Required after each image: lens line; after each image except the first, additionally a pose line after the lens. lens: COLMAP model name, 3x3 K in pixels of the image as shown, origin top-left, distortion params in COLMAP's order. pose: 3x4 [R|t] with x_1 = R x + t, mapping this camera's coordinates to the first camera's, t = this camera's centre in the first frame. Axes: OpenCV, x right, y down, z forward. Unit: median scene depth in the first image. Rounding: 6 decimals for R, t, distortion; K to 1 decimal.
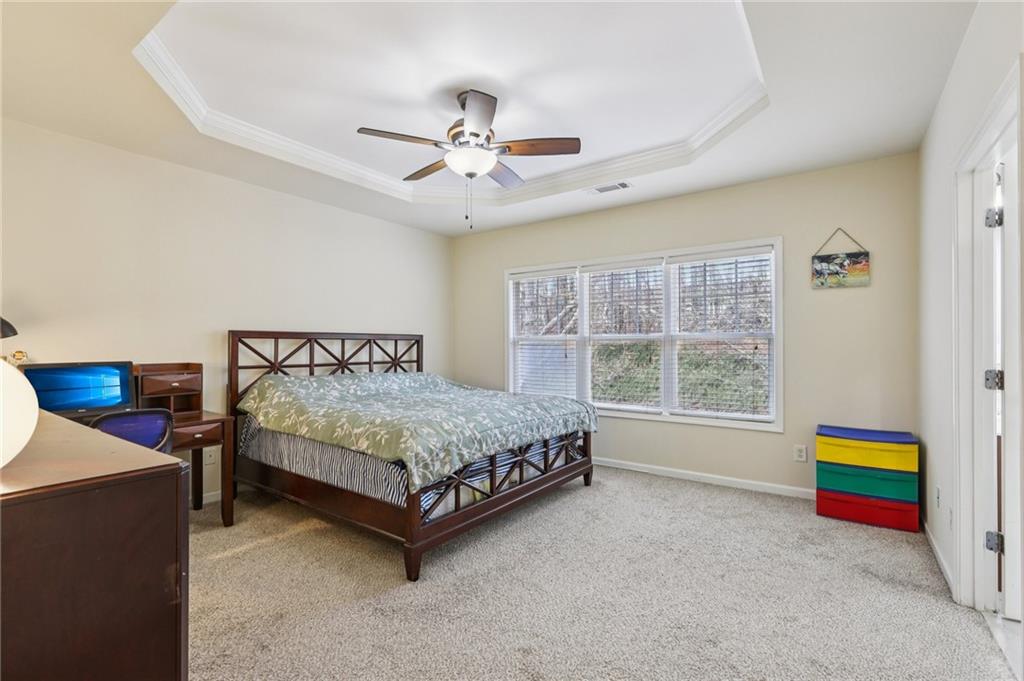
lens RADIAL K [[461.6, 0, 518.3], [0, 461.6, 347.0], [0, 0, 1]] dist [0.002517, 0.000532]
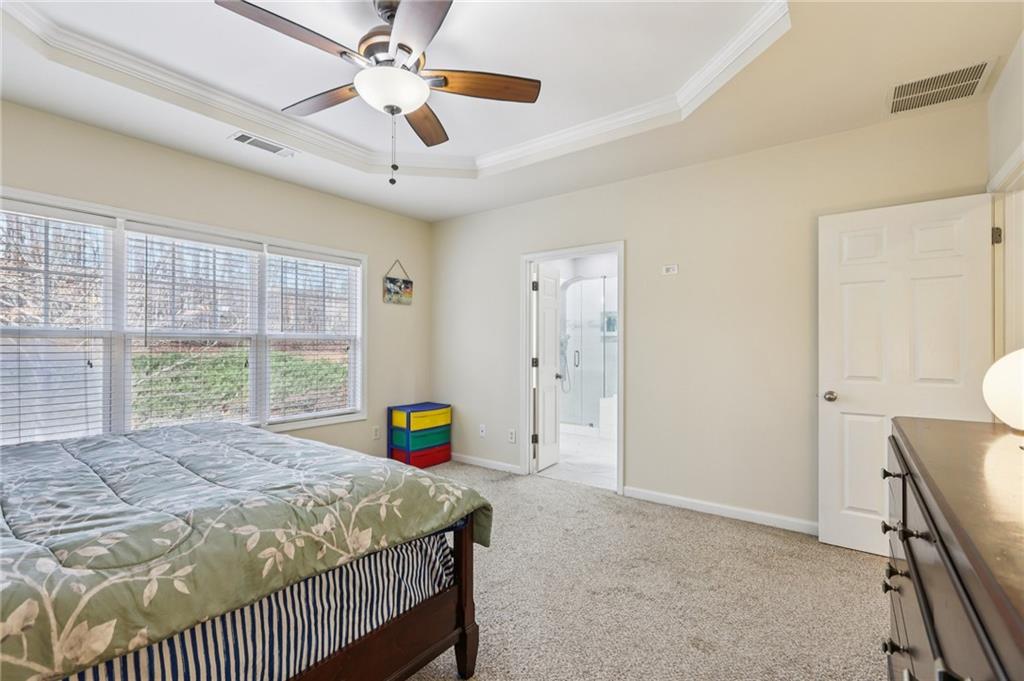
lens RADIAL K [[461.6, 0, 511.8], [0, 461.6, 341.0], [0, 0, 1]] dist [0.002517, 0.000532]
pose [[0.011927, 0.011787, 0.999859, -0.665283], [0.001532, 0.999929, -0.011806, -0.001539], [-0.999928, 0.001672, 0.011908, 0.651928]]
